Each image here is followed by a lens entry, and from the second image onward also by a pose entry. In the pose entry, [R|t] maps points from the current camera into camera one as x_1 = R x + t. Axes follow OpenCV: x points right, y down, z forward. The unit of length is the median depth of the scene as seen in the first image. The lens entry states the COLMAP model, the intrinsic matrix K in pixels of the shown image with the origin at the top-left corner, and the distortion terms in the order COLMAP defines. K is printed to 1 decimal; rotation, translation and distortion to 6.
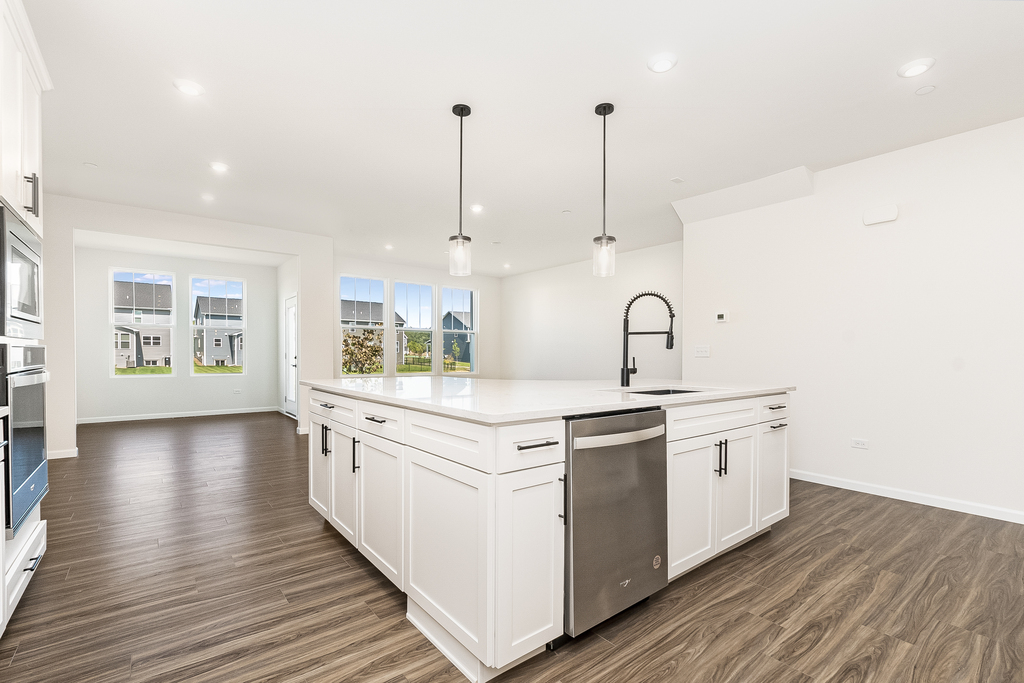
lens RADIAL K [[454.3, 0, 508.7], [0, 454.3, 358.7], [0, 0, 1]] dist [-0.003371, 0.003487]
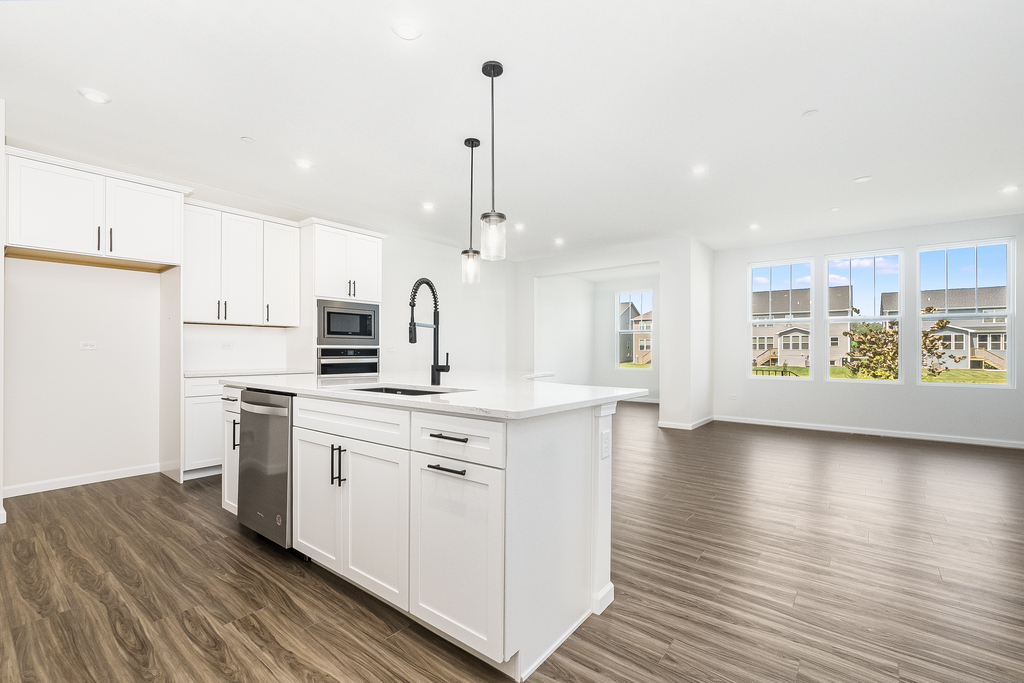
lens RADIAL K [[454.3, 0, 514.7], [0, 454.3, 347.0], [0, 0, 1]] dist [-0.003371, 0.003487]
pose [[0.229066, -0.017475, -0.973254, 1.167270], [-0.008507, 0.999765, -0.019953, 0.001388], [0.973374, 0.012850, 0.228863, 0.932669]]
